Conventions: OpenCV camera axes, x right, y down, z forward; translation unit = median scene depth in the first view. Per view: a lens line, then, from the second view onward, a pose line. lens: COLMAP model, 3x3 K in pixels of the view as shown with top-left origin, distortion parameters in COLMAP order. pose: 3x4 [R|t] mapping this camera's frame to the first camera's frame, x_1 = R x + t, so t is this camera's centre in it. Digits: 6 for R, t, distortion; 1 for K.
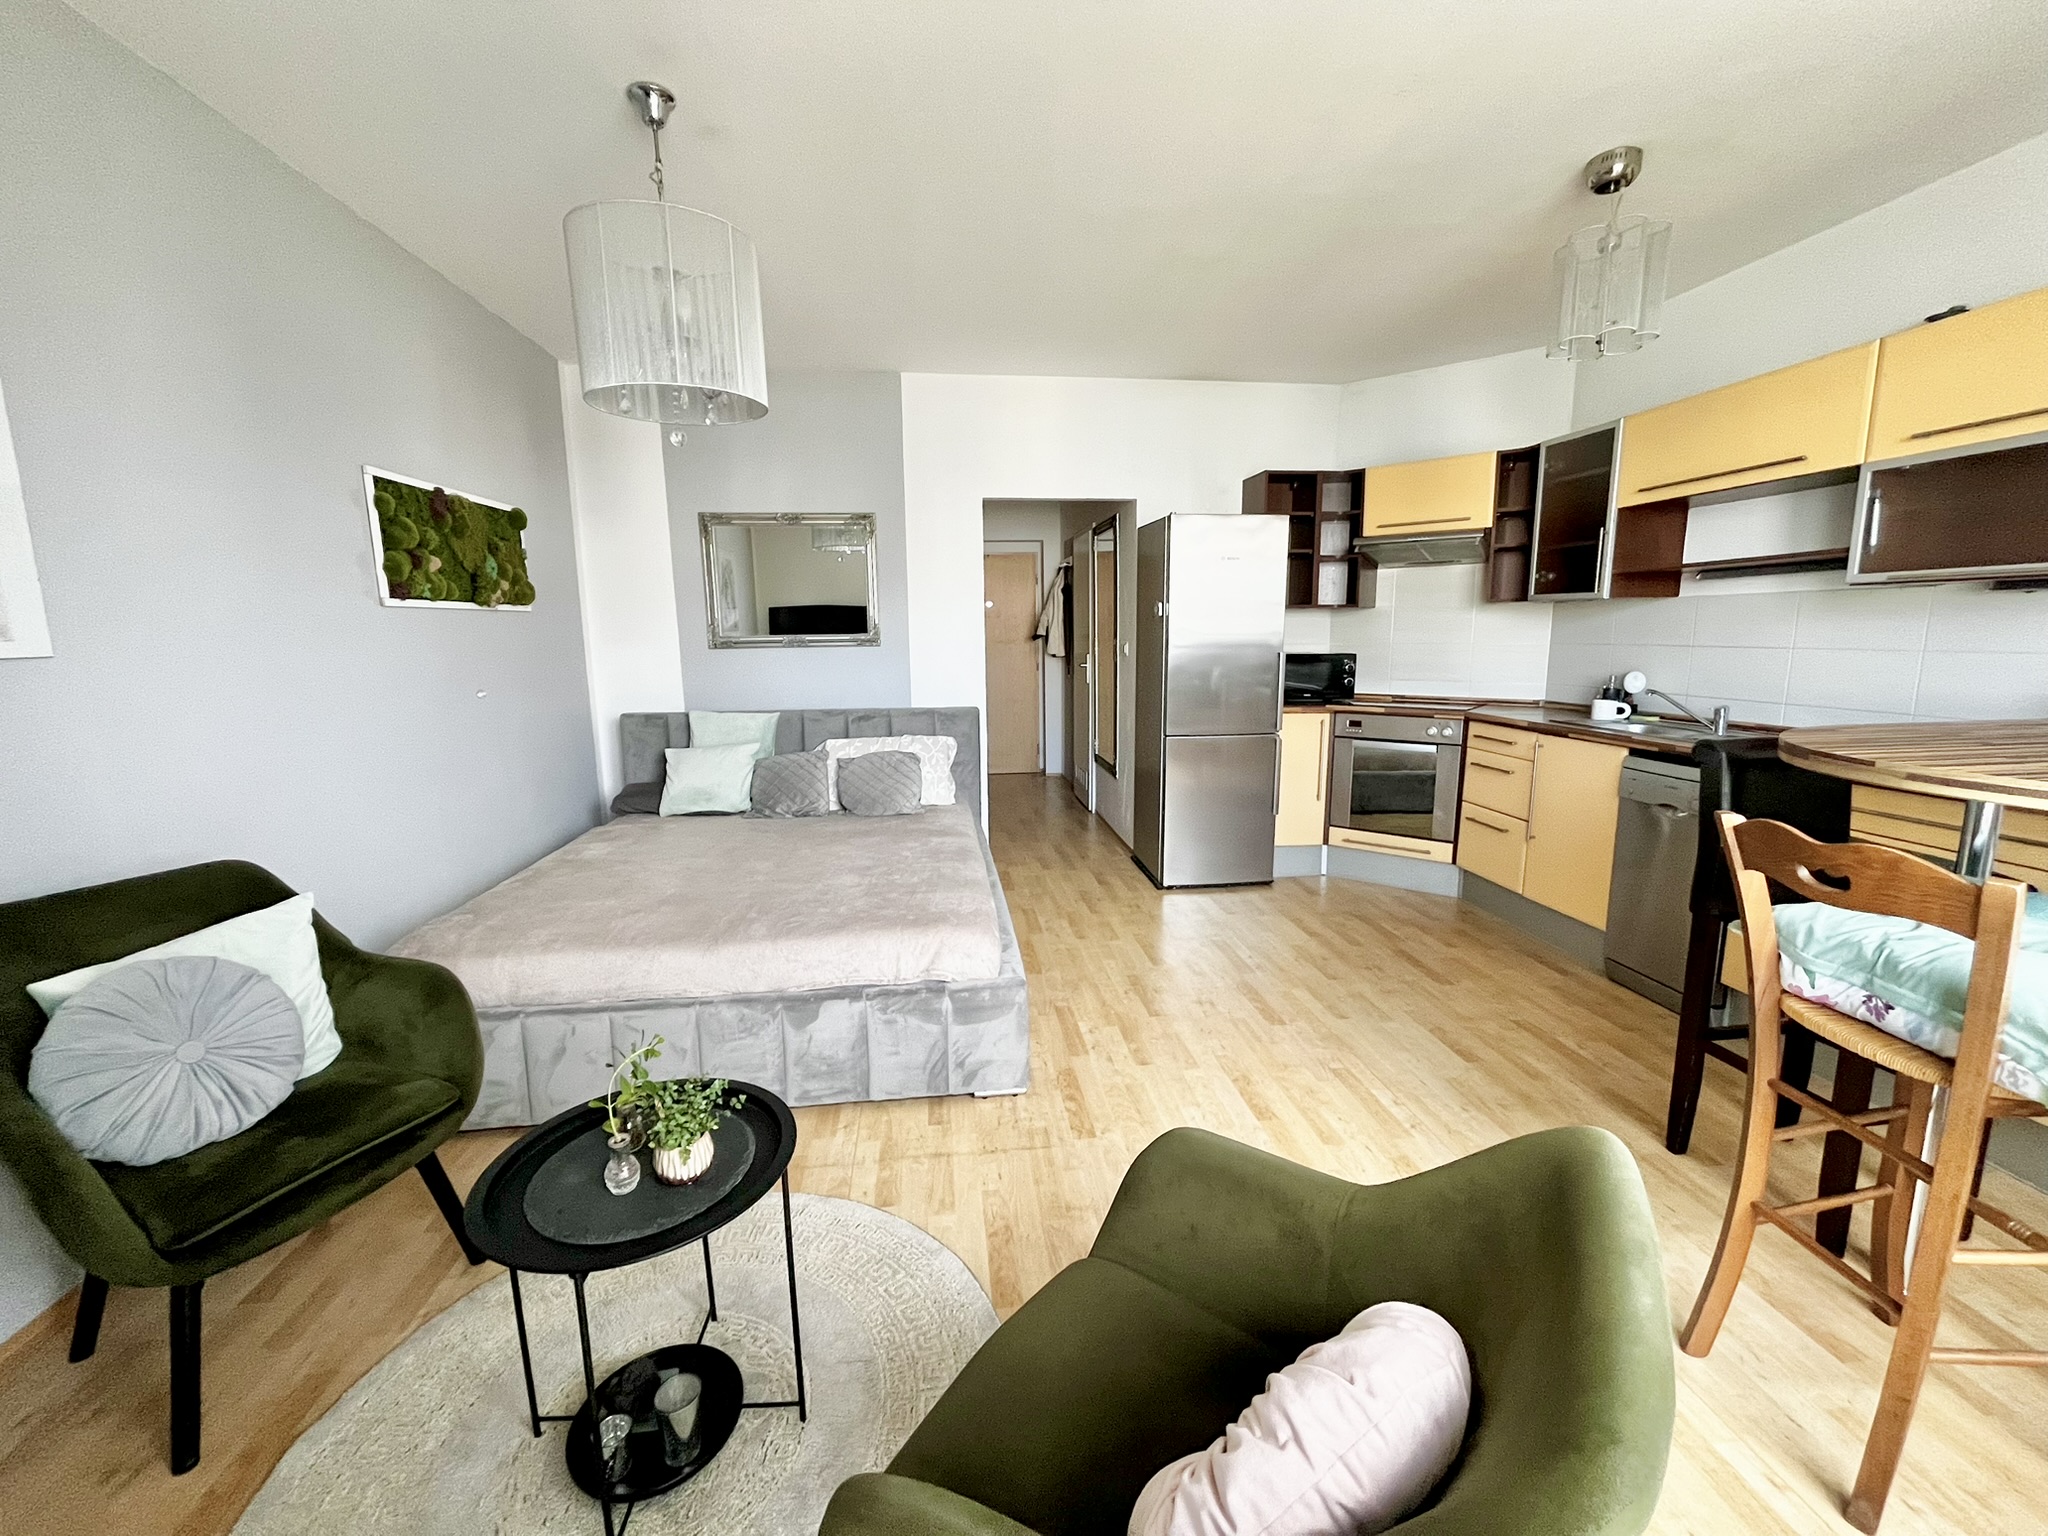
lens RADIAL K [[828.1, 0, 1030.2], [0, 828.1, 763.1], [0, 0, 1]] dist [-0.002937, -0.000089]
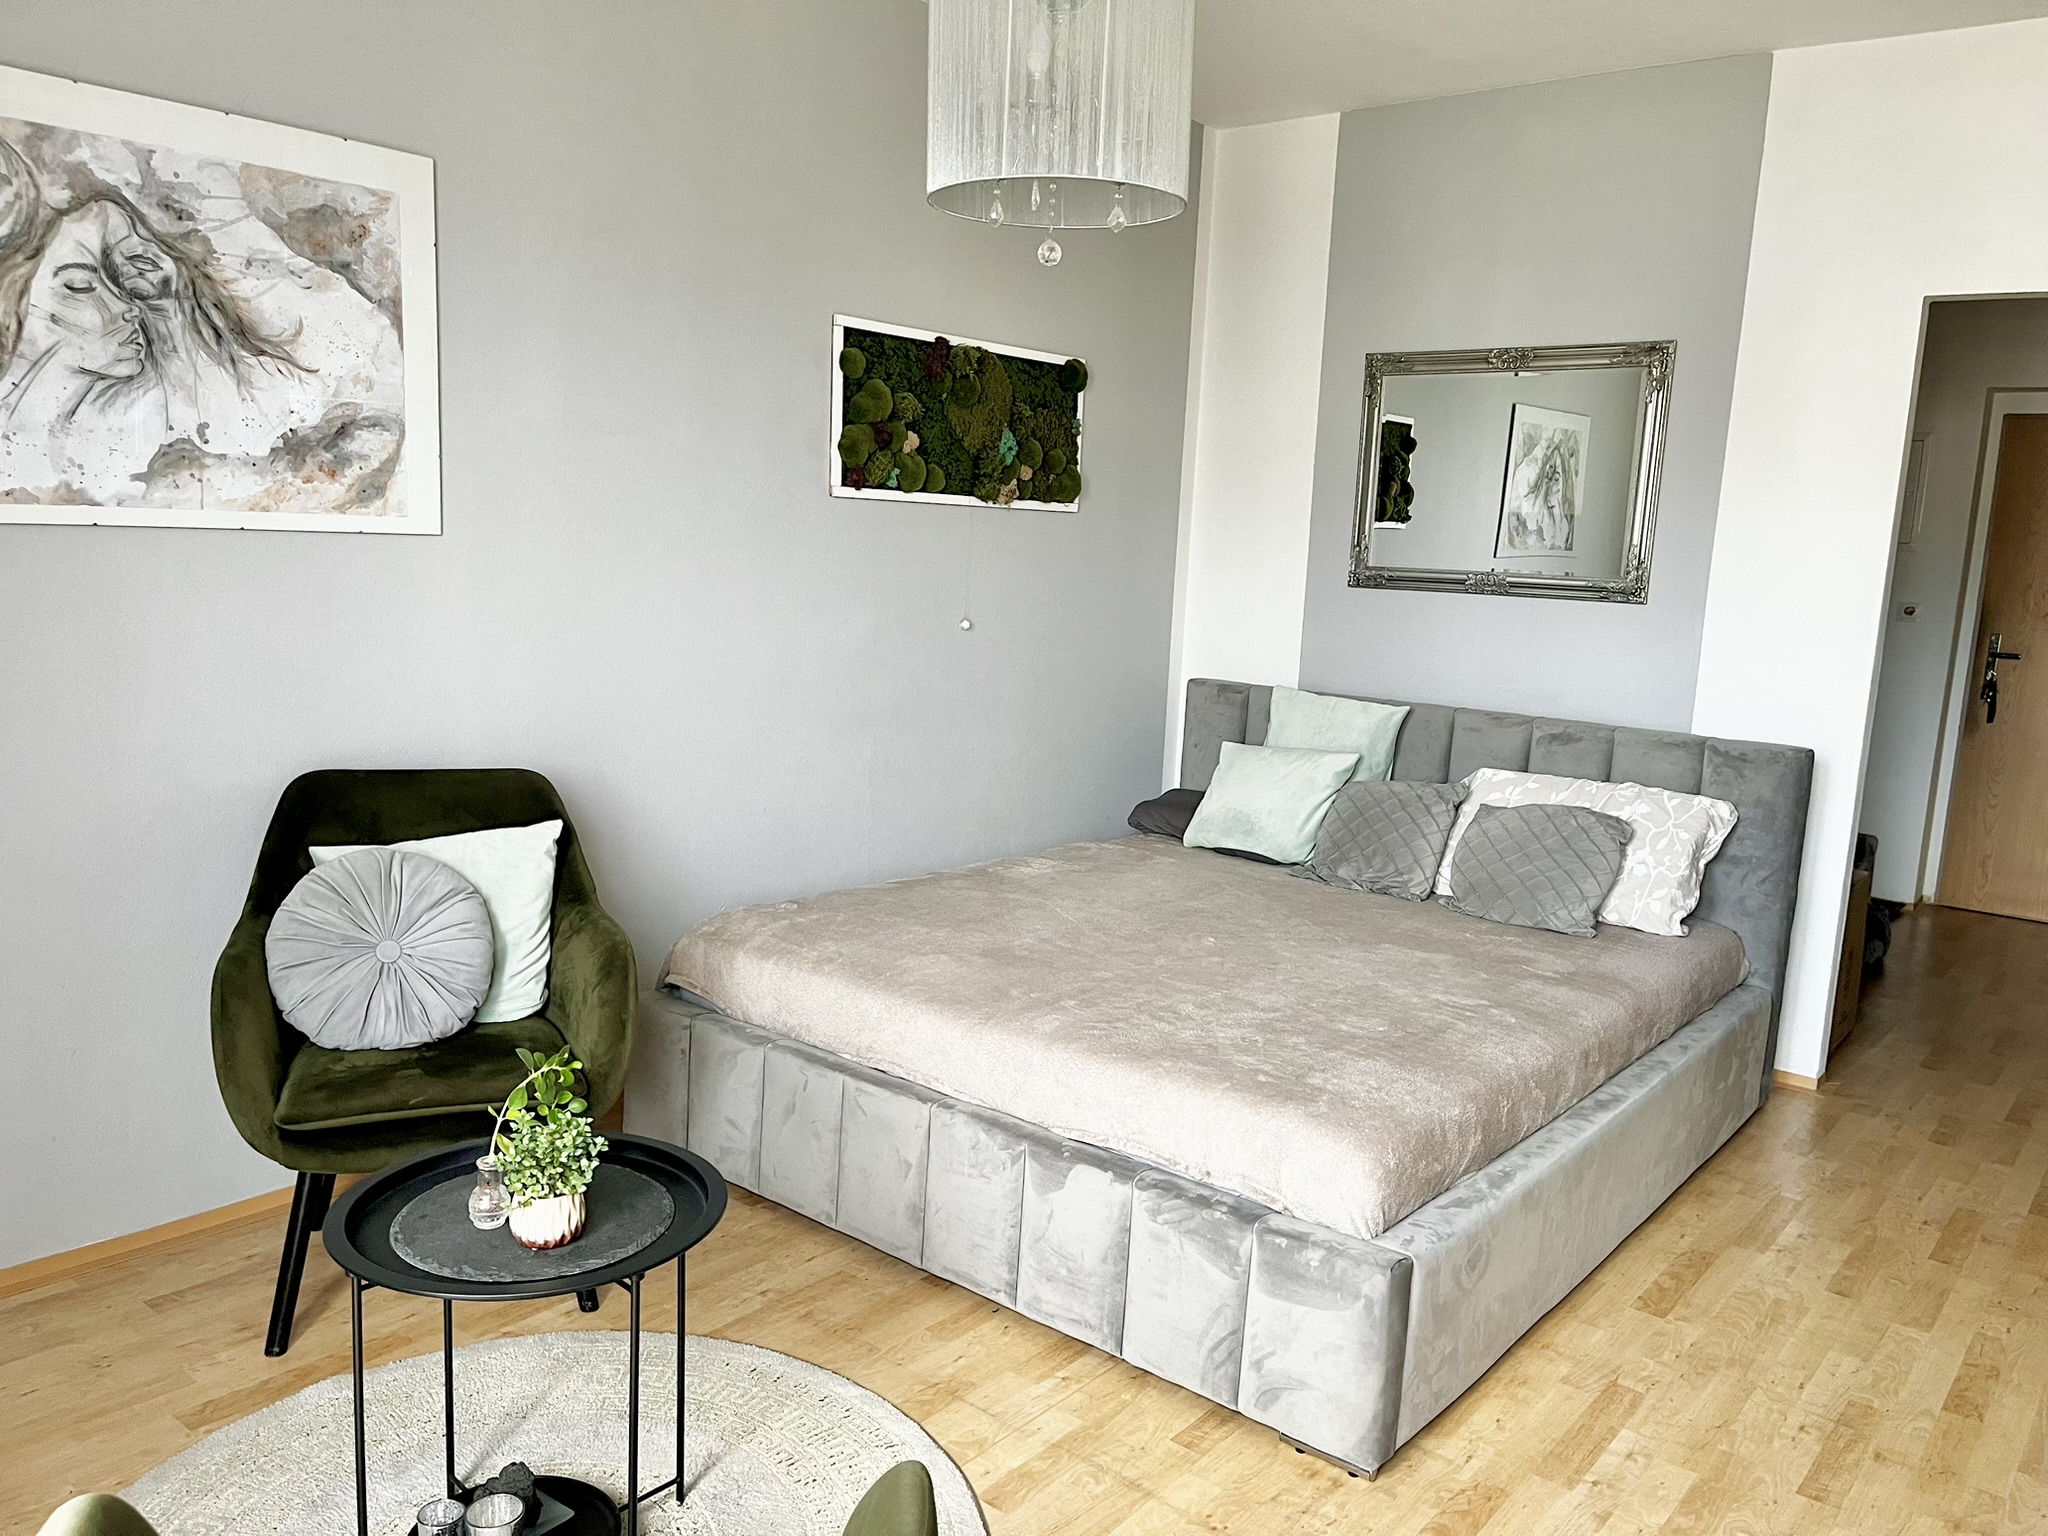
lens RADIAL K [[1543.2, 0, 1032.7], [0, 1543.2, 785.2], [0, 0, 1]] dist [0.067523, -0.092033]
pose [[0.697074, 0.159442, -0.699046, 0.324985], [-0.170259, 0.983884, 0.054631, -0.028492], [0.696491, 0.080937, 0.712986, 0.097401]]
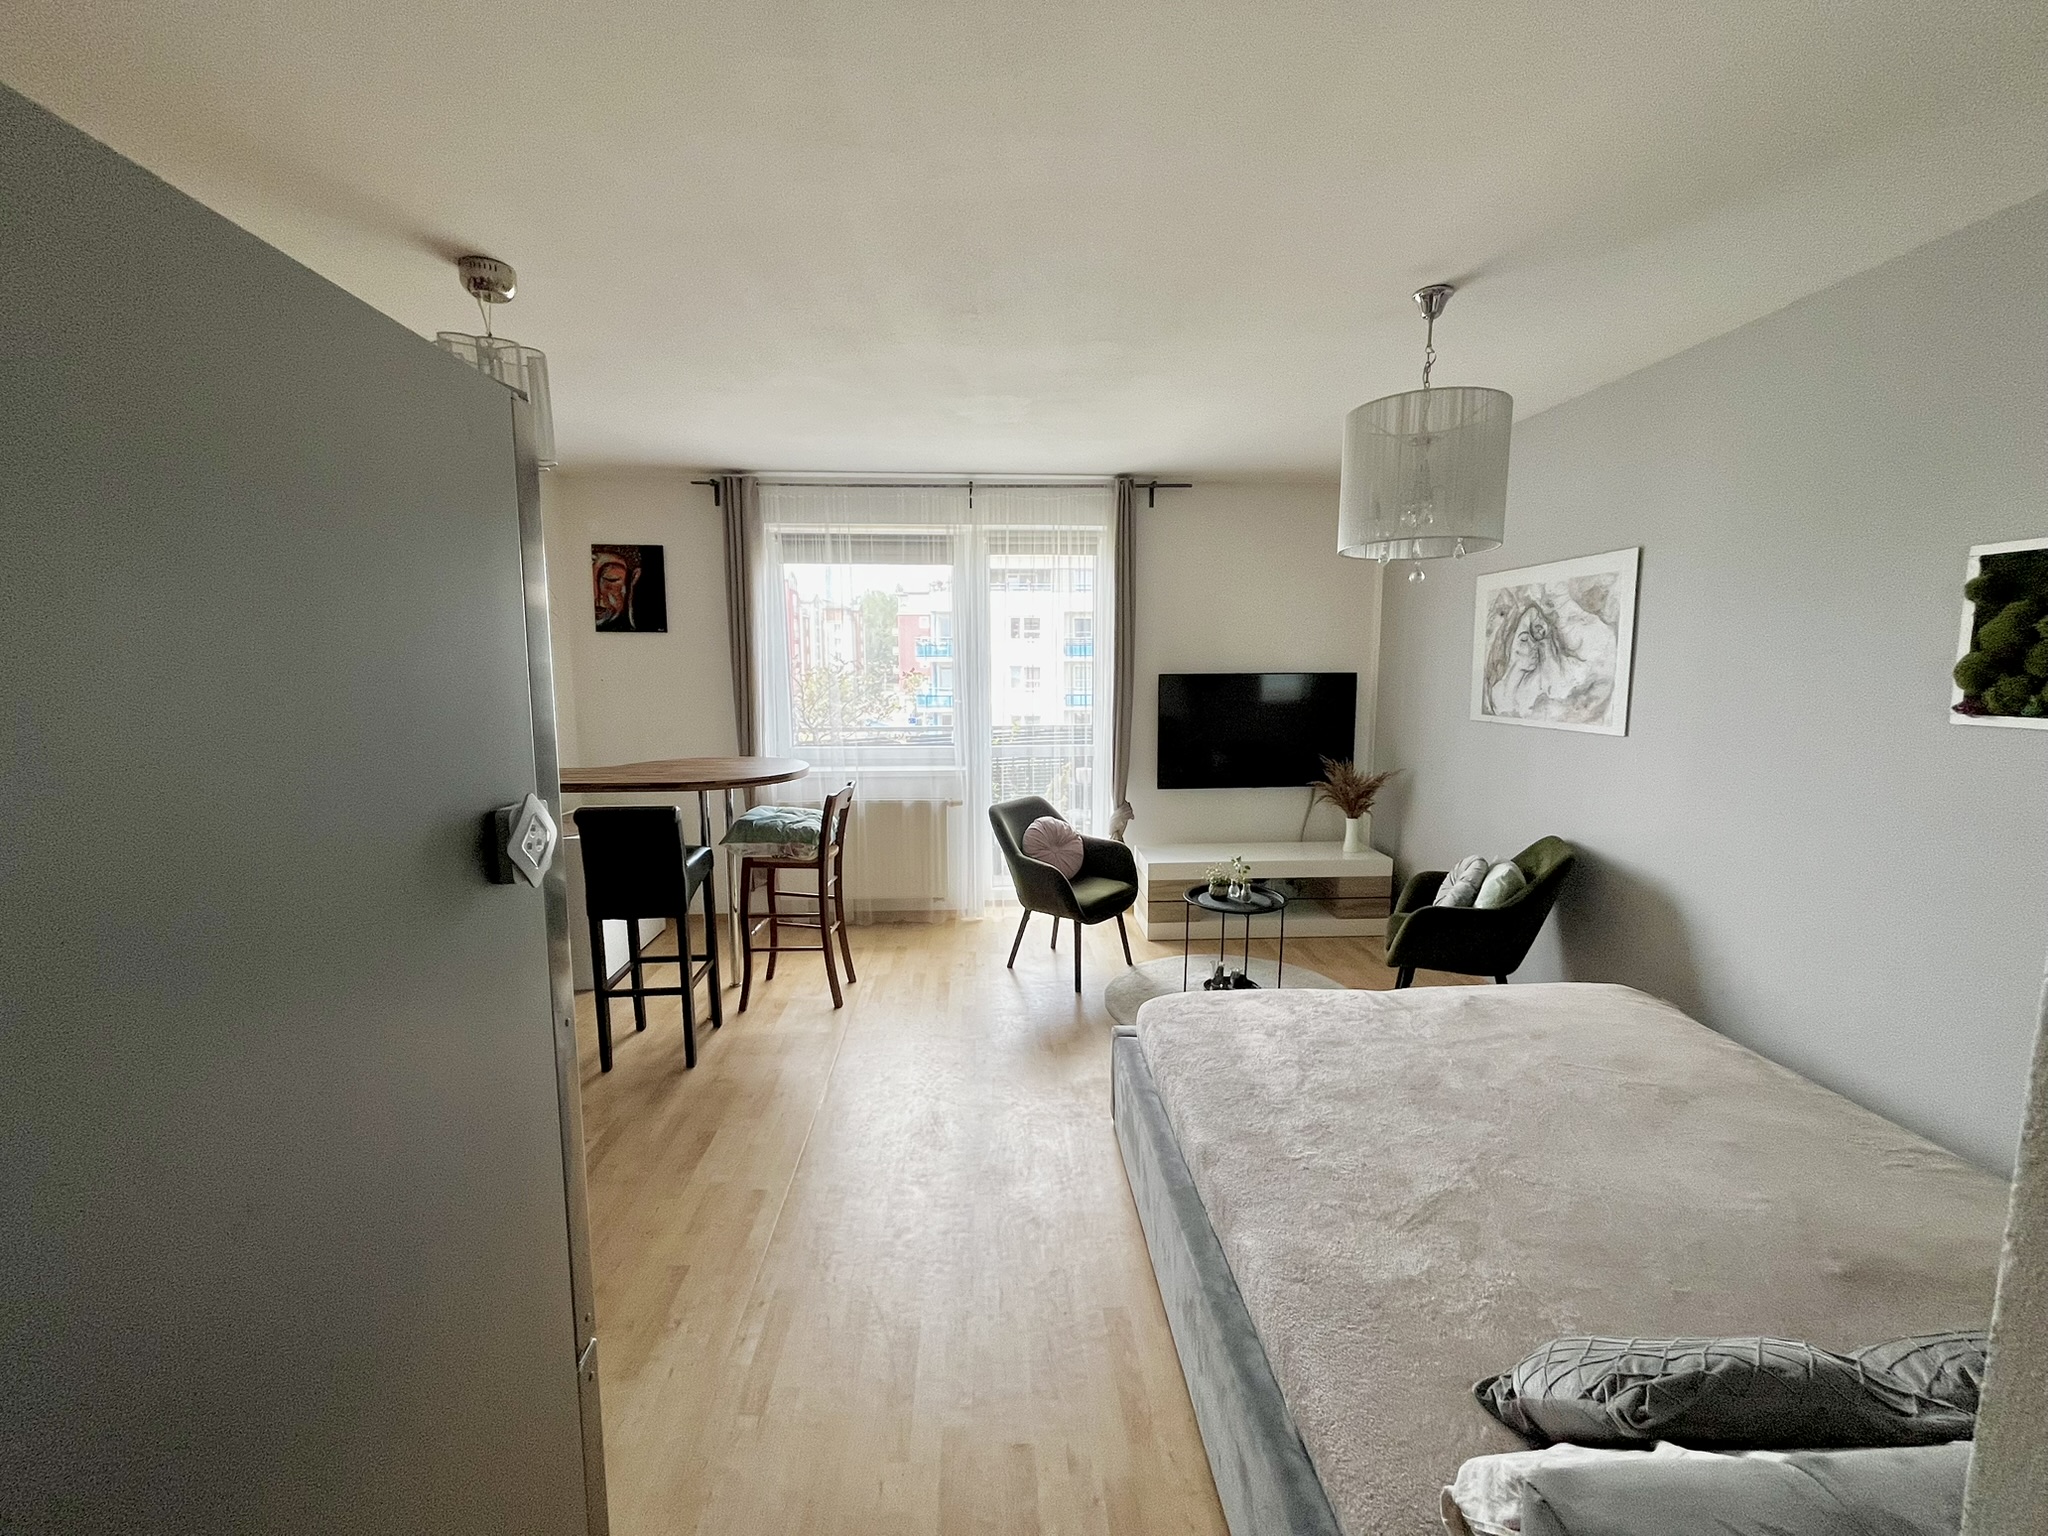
lens RADIAL K [[828.1, 0, 1030.6], [0, 828.1, 763.9], [0, 0, 1]] dist [-0.002937, -0.000089]
pose [[-0.998151, 0.006968, 0.060374, 0.027984], [0.023657, 0.959605, 0.280355, -0.315665], [-0.055982, 0.281265, -0.957996, 1.453306]]
